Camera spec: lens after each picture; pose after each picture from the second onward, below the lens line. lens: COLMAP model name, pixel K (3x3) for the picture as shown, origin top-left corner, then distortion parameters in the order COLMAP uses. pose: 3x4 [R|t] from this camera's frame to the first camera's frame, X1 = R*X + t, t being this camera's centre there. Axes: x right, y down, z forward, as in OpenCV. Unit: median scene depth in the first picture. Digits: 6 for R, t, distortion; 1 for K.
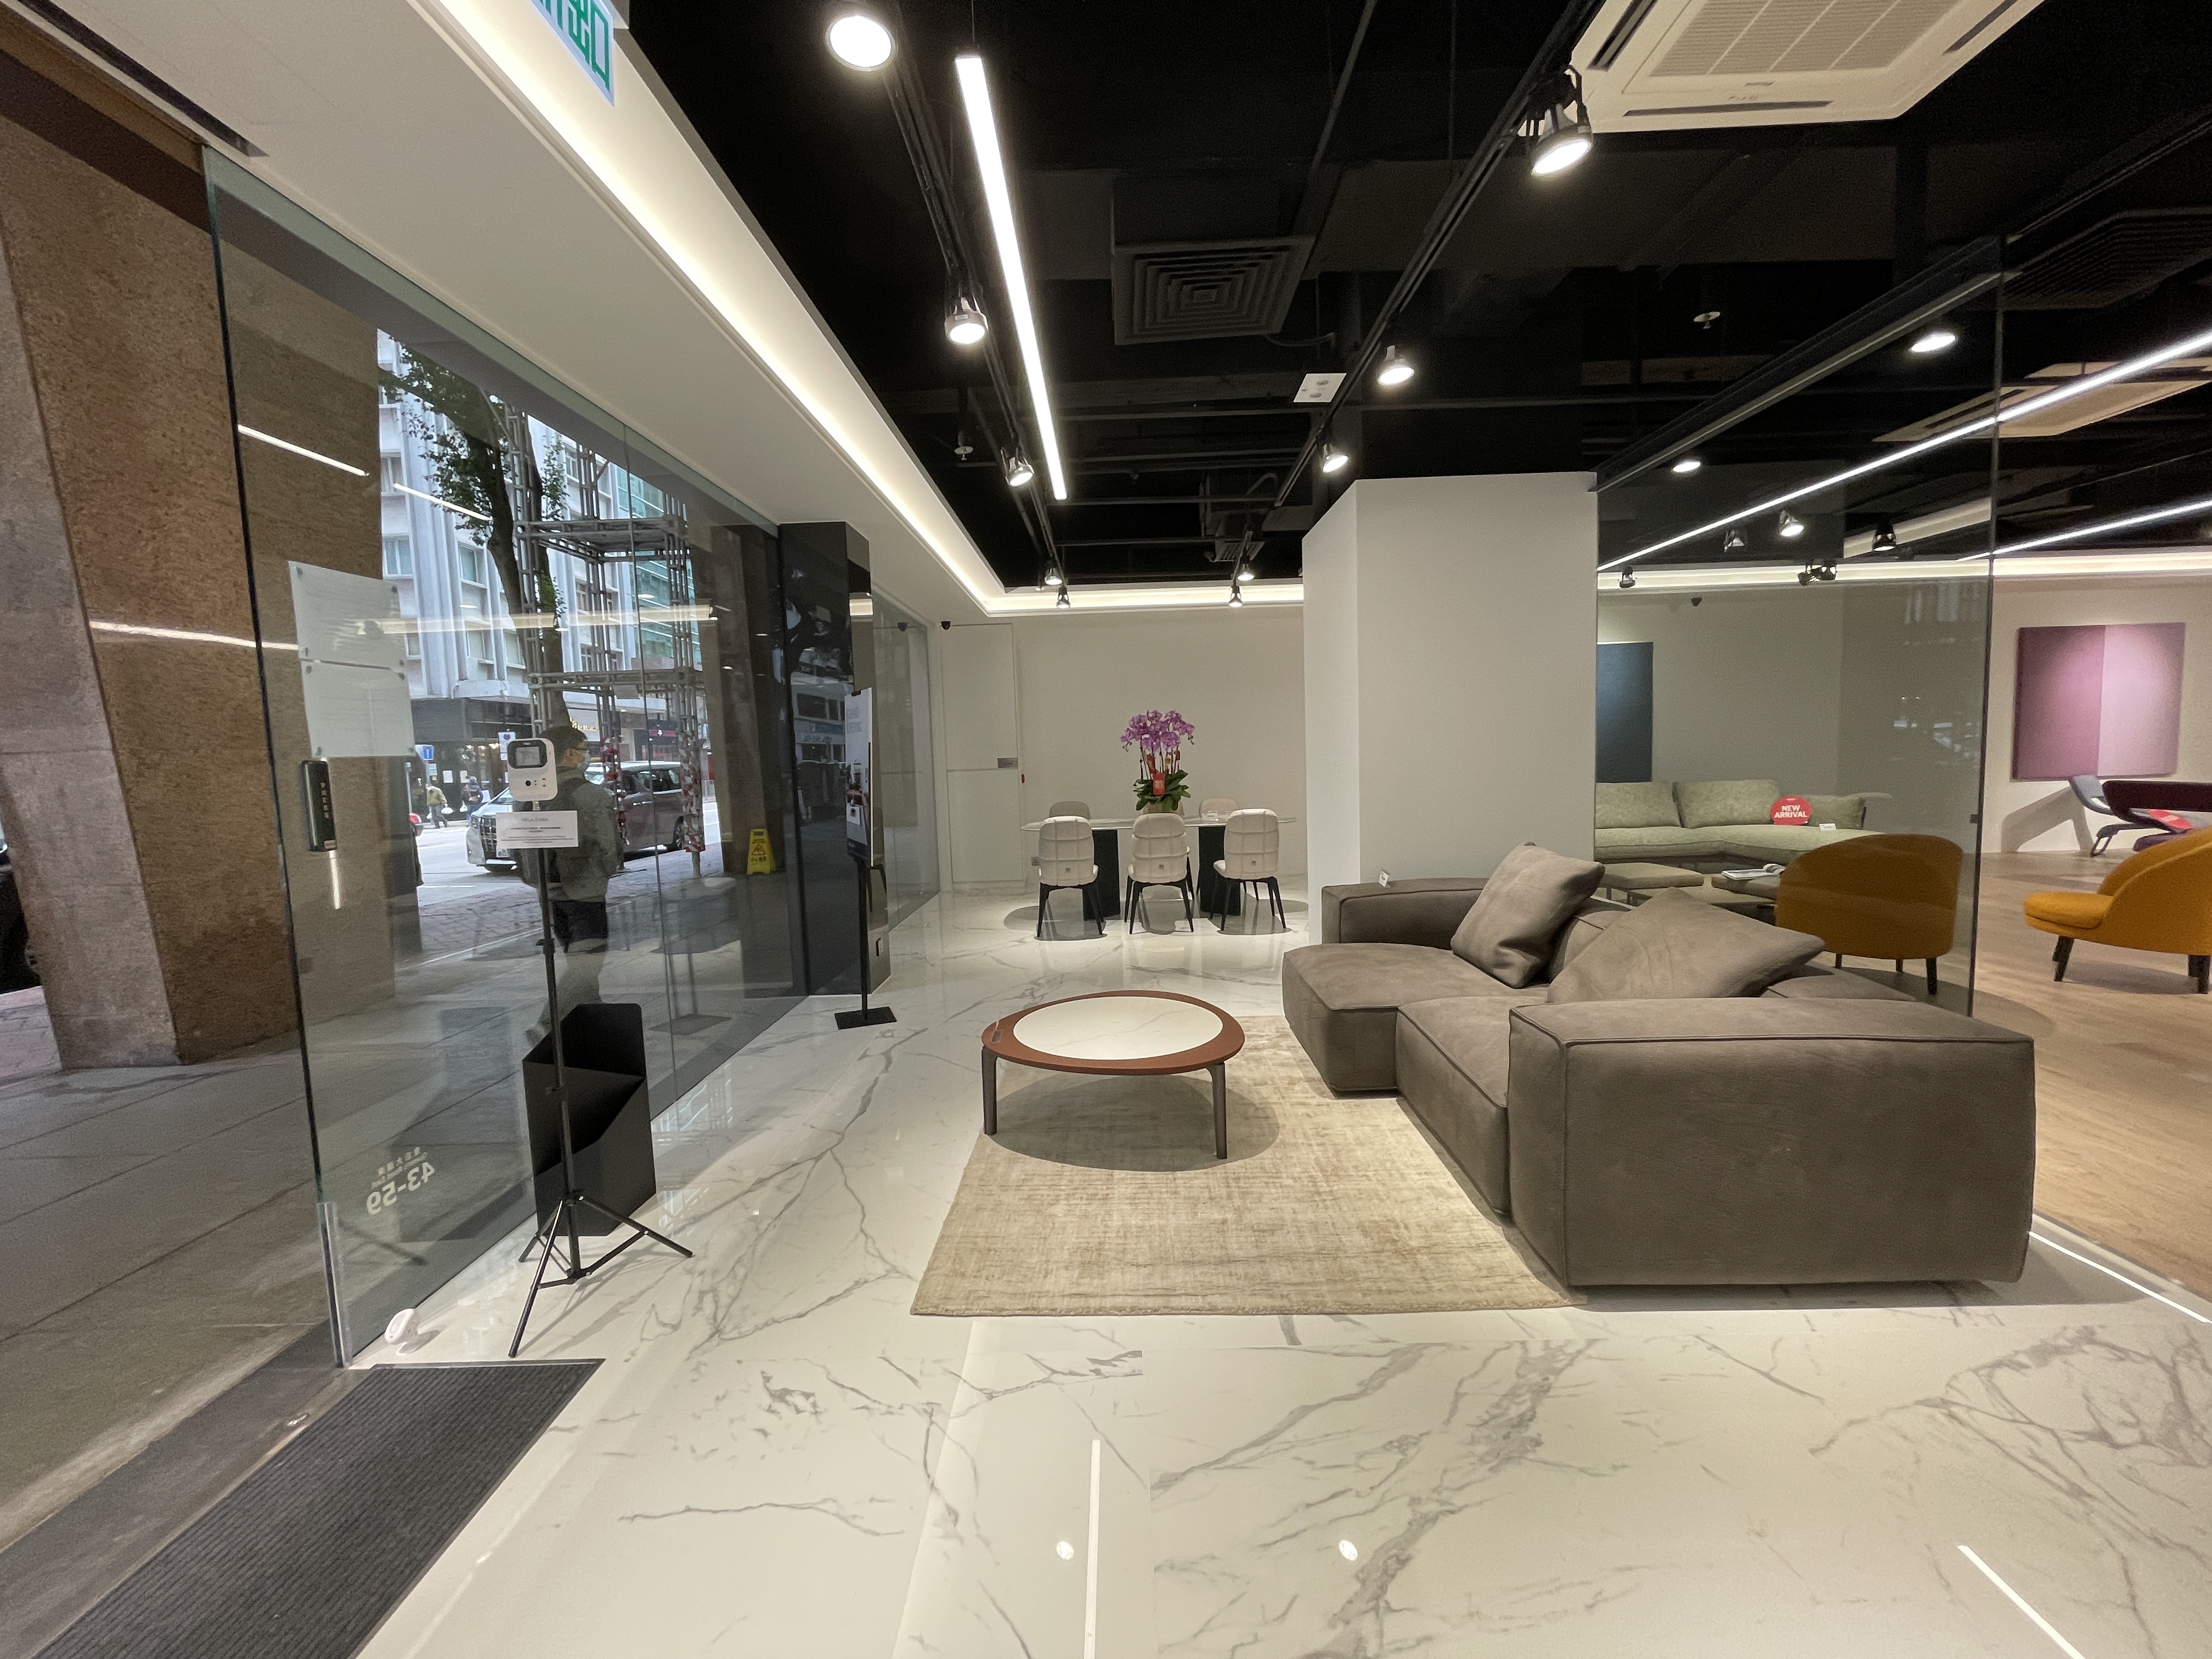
lens RADIAL K [[896.5, 0, 1109.8], [0, 896.5, 826.9], [0, 0, 1]] dist [-0.002443, -0.000008]
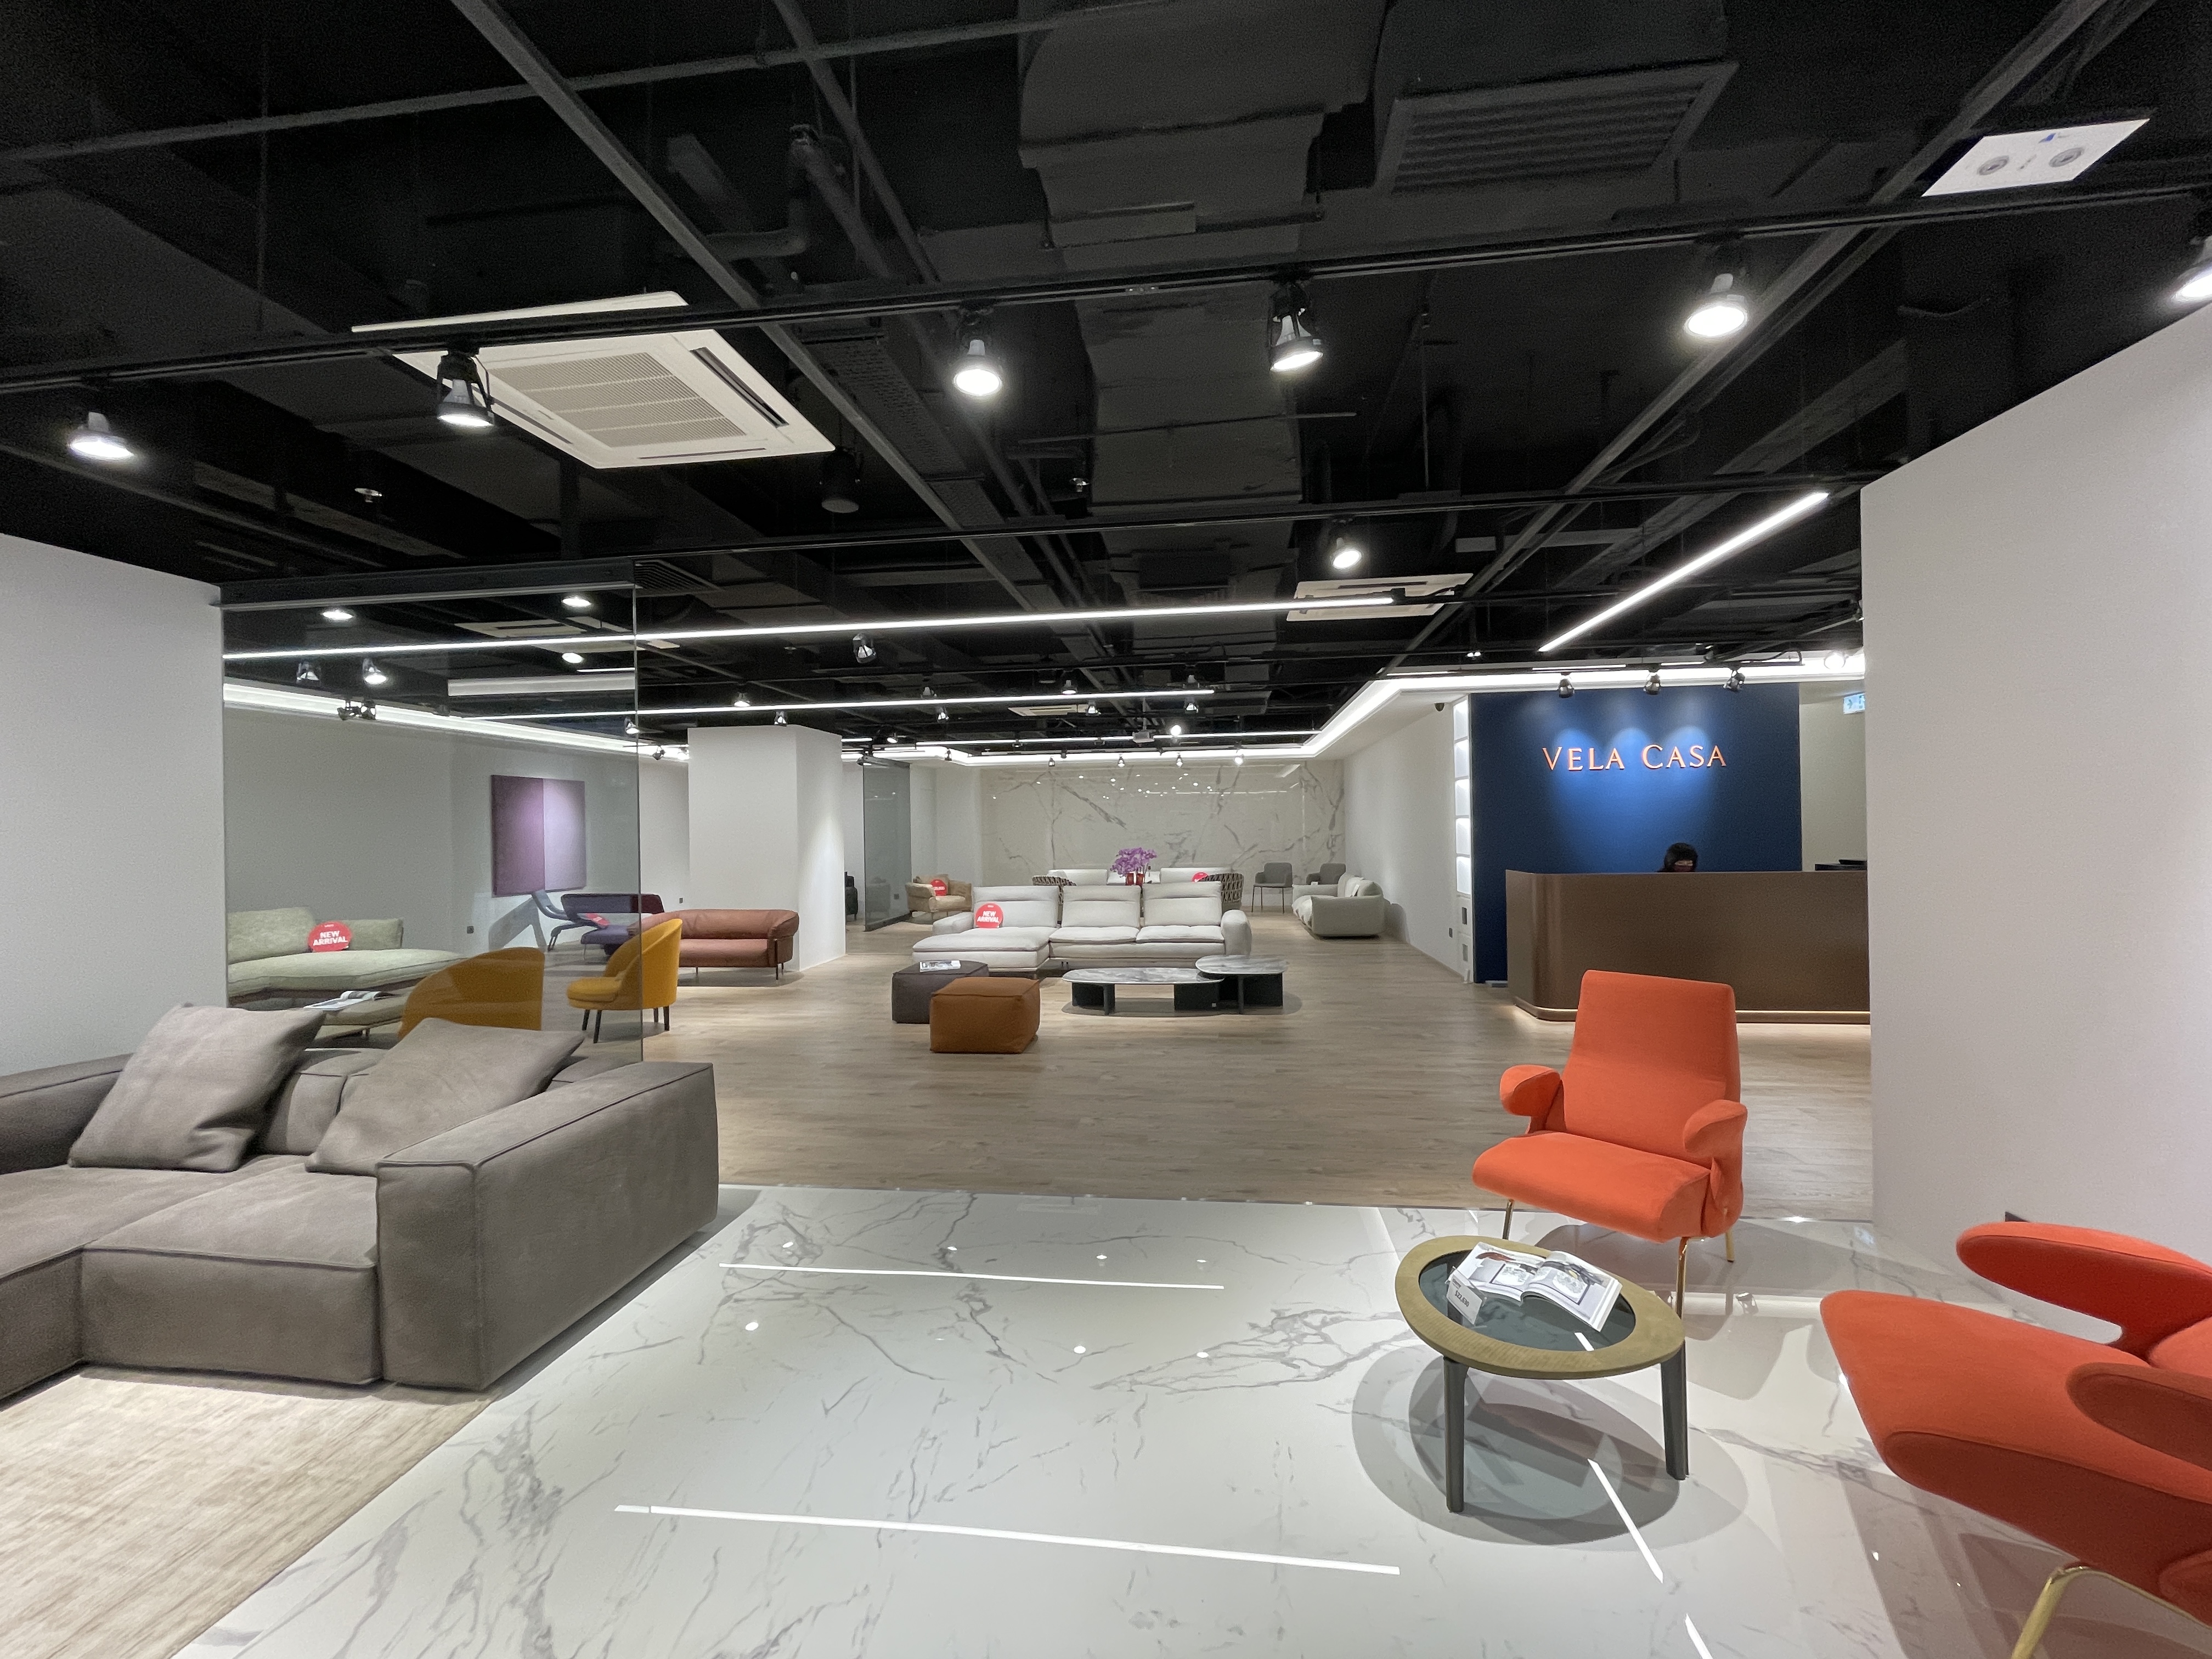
lens RADIAL K [[896.5, 0, 1111.0], [0, 896.5, 826.5], [0, 0, 1]] dist [-0.002443, -0.000008]
pose [[0.111711, 0.032738, 0.993201, -0.454298], [0.093763, 0.994651, -0.043332, -0.049301], [-0.989307, 0.097966, 0.108044, 0.041330]]
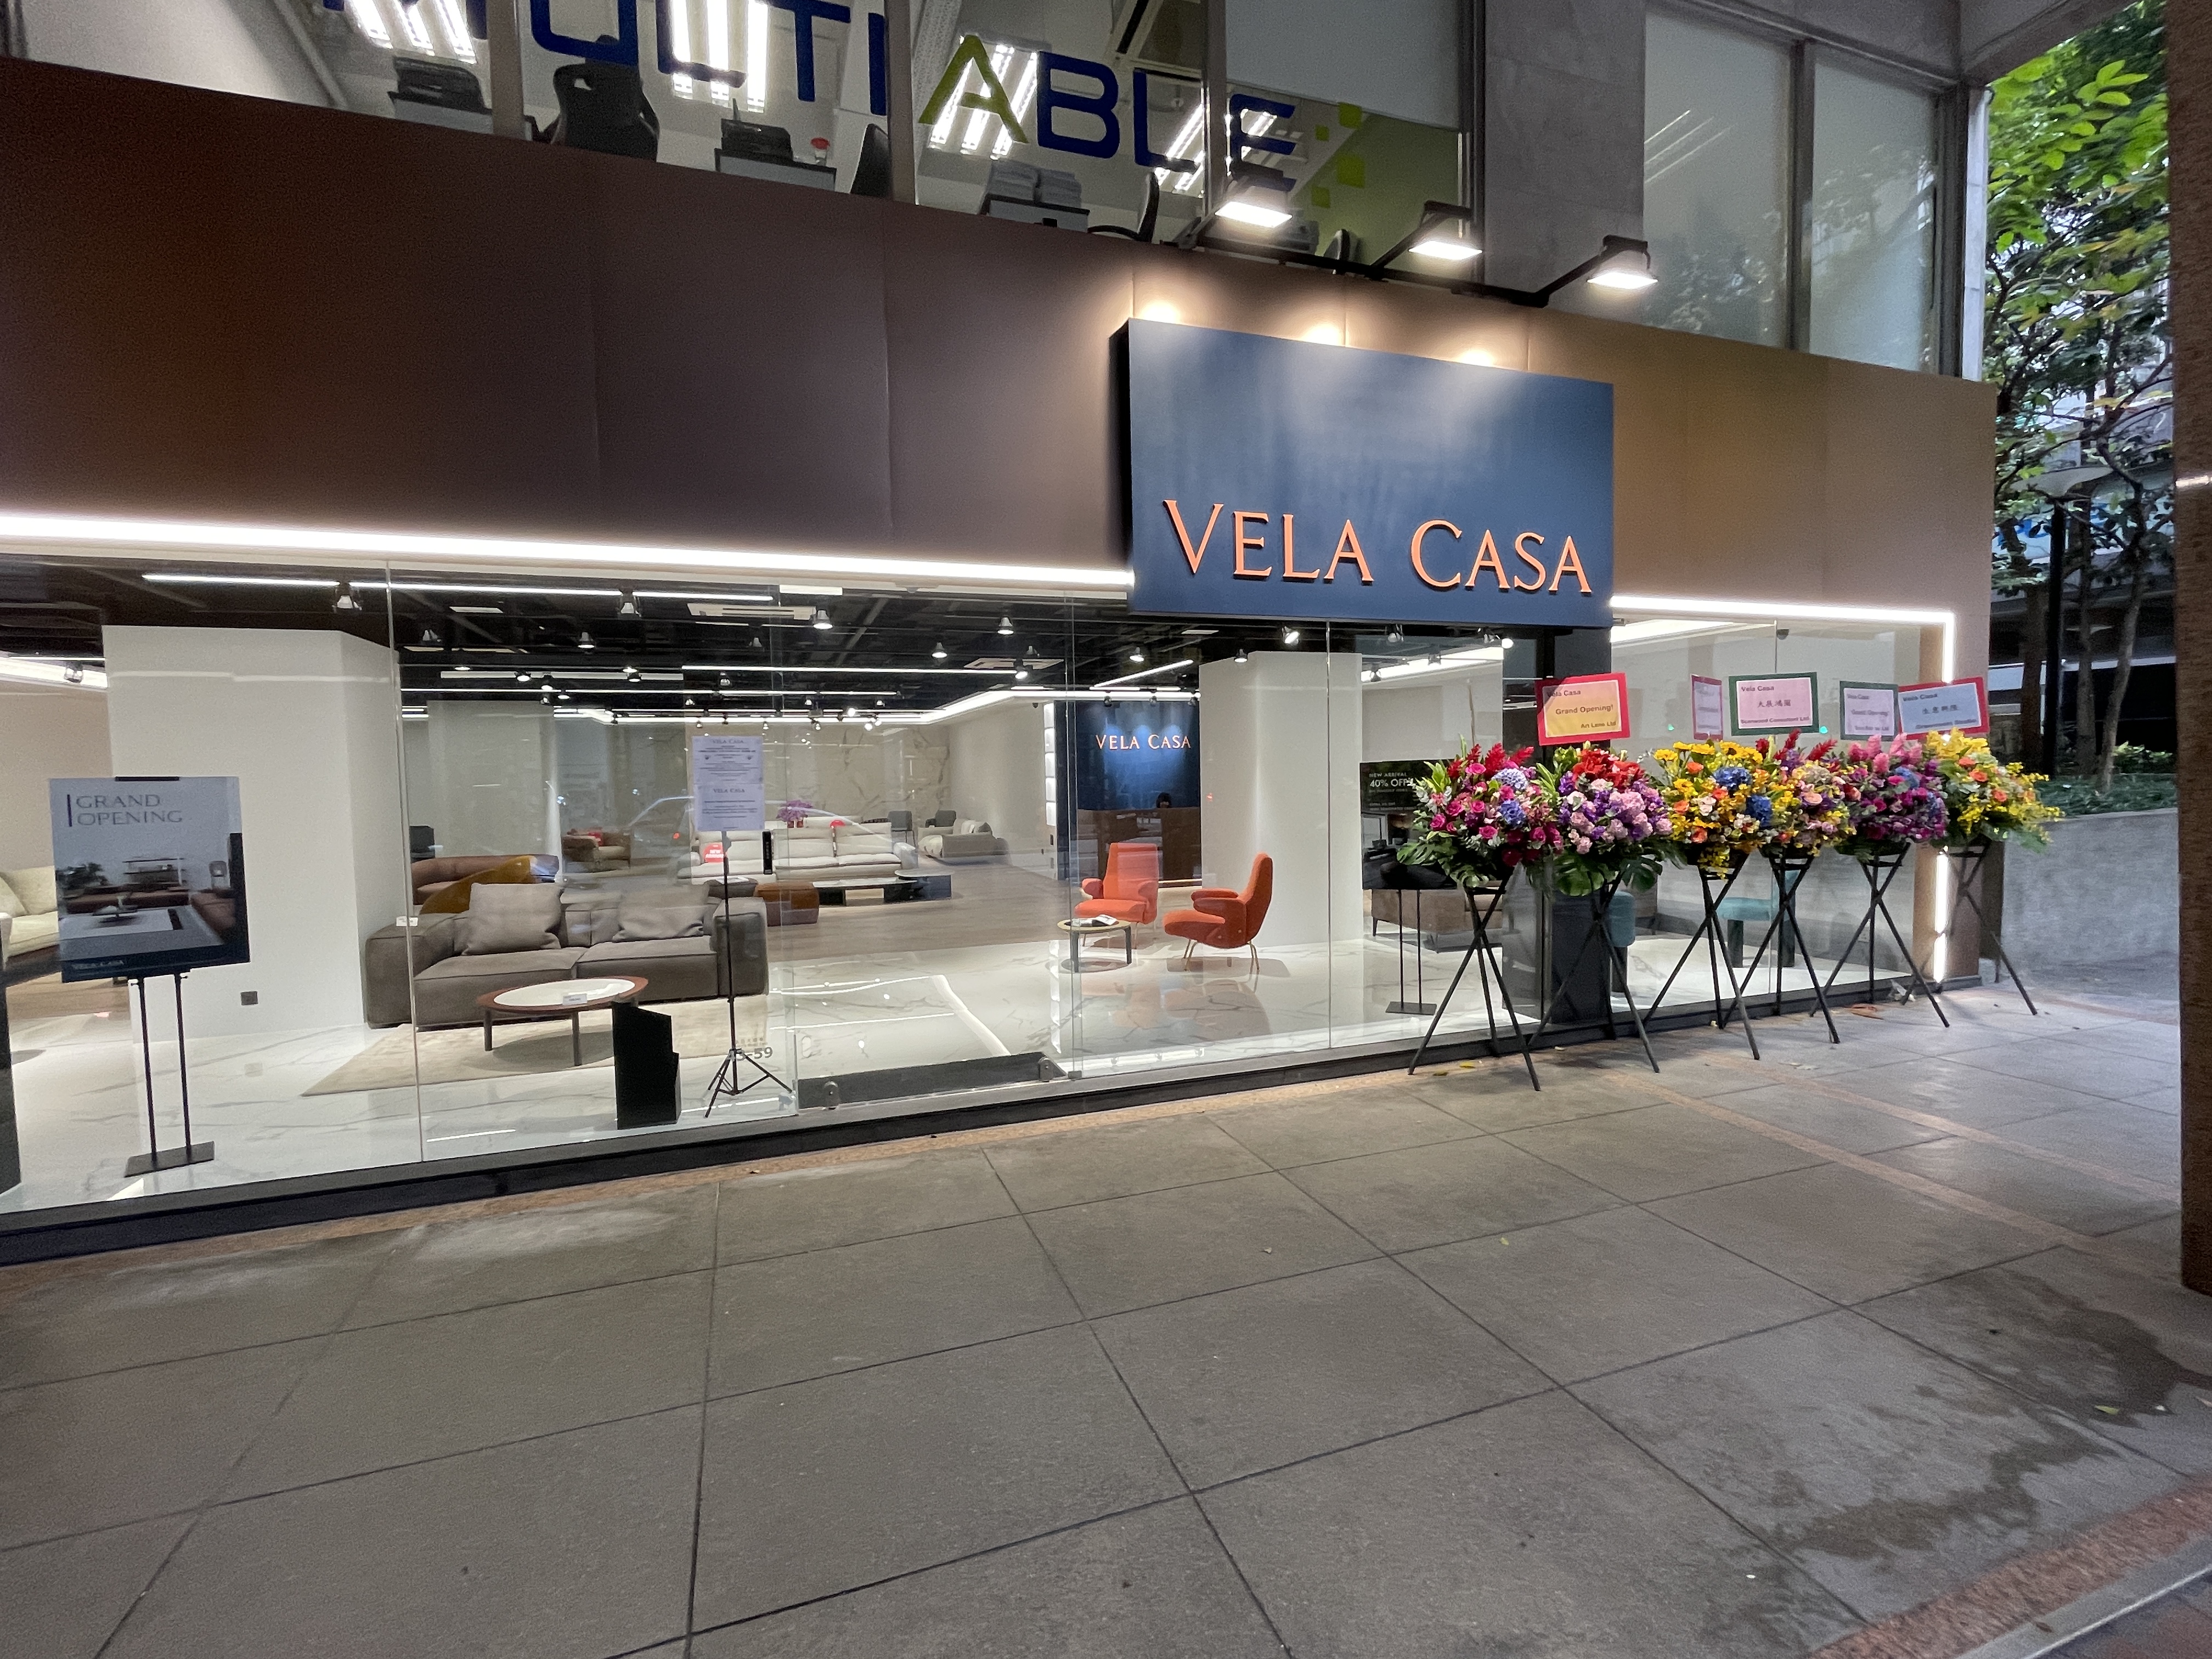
lens RADIAL K [[1024.6, 0, 1110.5], [0, 1024.6, 826.3], [0, 0, 1]] dist [0.000197, 0.000007]
pose [[-0.342422, -0.014492, 0.939435, -2.651545], [0.104750, 0.993058, 0.053500, -0.102876], [-0.933689, 0.116725, -0.338527, 0.801222]]
